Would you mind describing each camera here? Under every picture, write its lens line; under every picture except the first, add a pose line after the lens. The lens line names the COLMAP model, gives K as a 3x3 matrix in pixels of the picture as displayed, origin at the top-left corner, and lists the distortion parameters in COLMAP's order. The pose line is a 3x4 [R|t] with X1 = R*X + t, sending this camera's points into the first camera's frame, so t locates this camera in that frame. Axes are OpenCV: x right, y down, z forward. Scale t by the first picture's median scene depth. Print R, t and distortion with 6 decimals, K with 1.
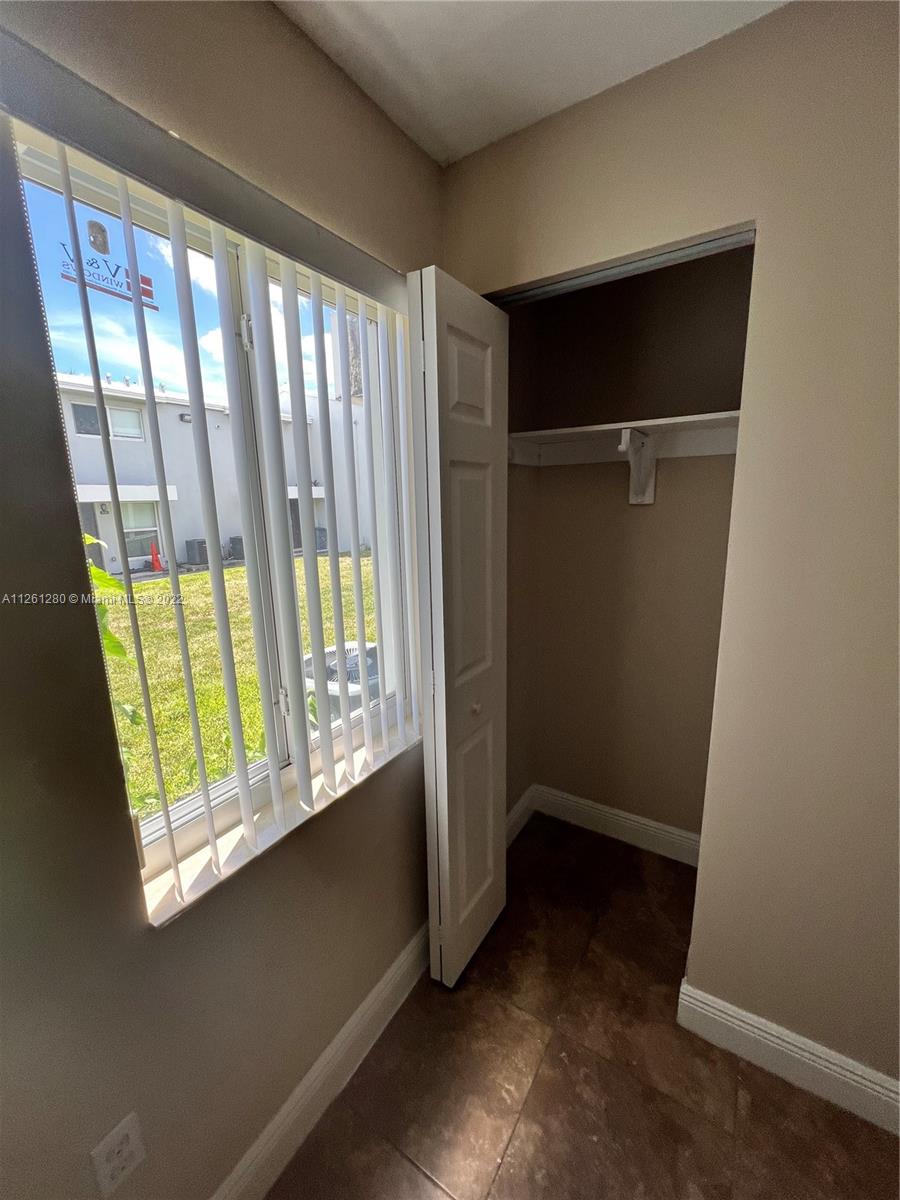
lens RADIAL K [[478.9, 0, 442.1], [0, 478.9, 602.1], [0, 0, 1]] dist [0.005620, -0.000114]
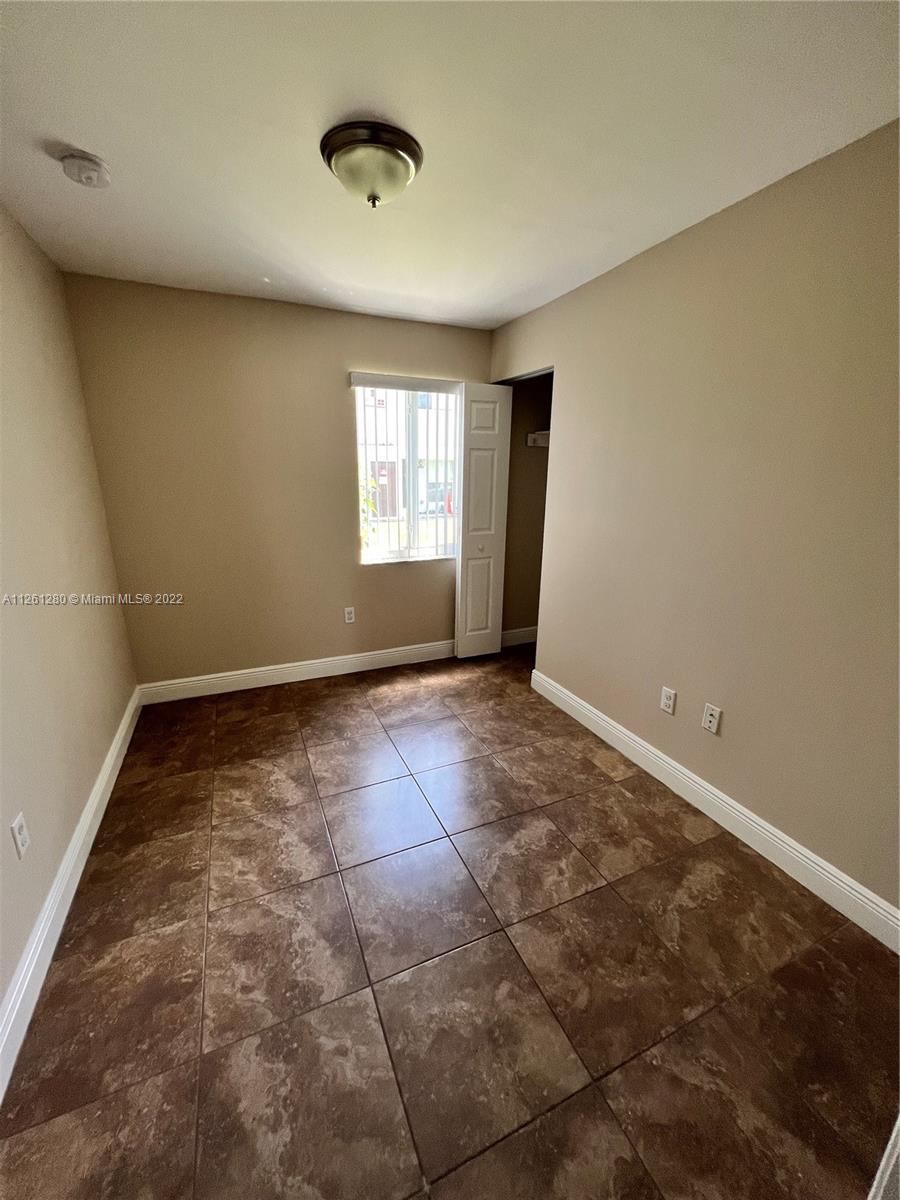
lens RADIAL K [[479.1, 0, 446.9], [0, 479.1, 609.7], [0, 0, 1]] dist [-0.001342, 0.000577]
pose [[0.828973, 0.184292, -0.528054, 1.514628], [-0.148048, 0.982779, 0.110576, 0.336657], [0.539339, -0.013487, 0.841981, -1.404174]]
